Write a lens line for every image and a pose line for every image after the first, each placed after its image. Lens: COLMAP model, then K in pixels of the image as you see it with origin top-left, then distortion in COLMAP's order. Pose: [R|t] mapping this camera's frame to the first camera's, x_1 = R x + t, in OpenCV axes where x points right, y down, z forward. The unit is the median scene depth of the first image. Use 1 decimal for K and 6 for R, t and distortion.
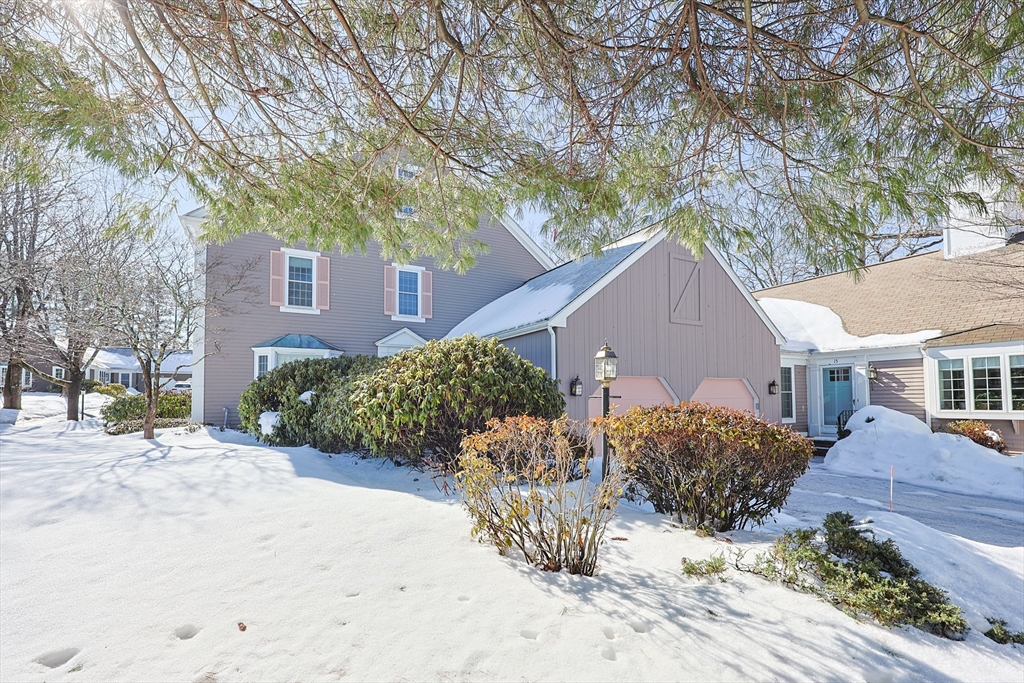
lens RADIAL K [[452.4, 0, 509.4], [0, 452.4, 378.6], [0, 0, 1]] dist [0.000752, 0.000040]
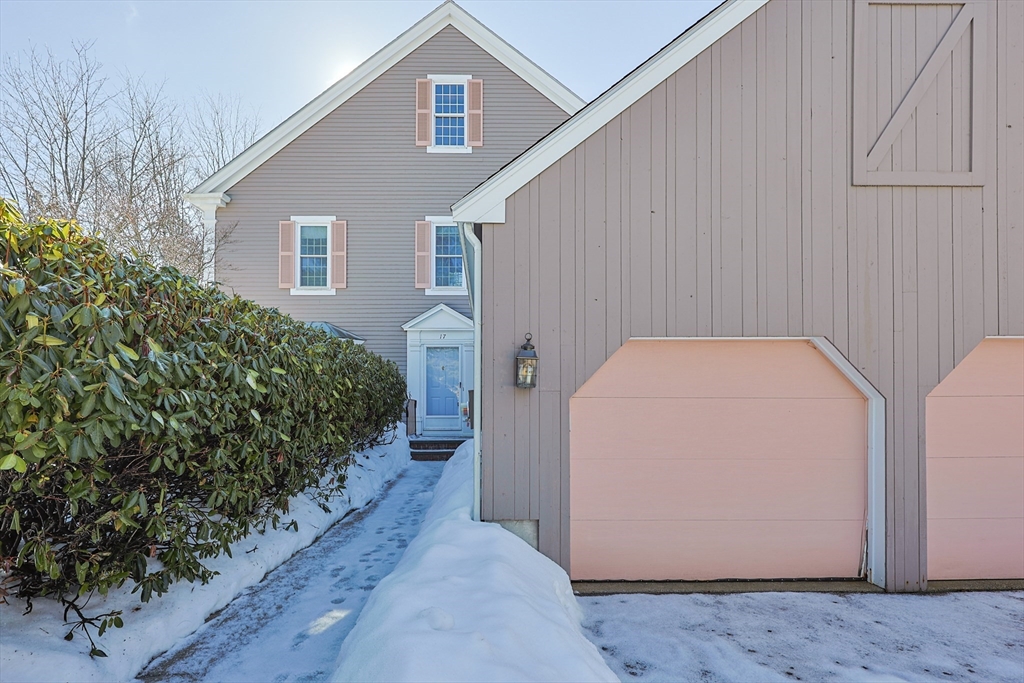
lens RADIAL K [[458.3, 0, 512.7], [0, 458.3, 397.4], [0, 0, 1]] dist [-0.001128, 0.000034]
pose [[0.886098, -0.005195, -0.463468, 0.271375], [0.015800, 0.999695, 0.019002, 0.032465], [0.463228, -0.024160, 0.885910, 0.522743]]
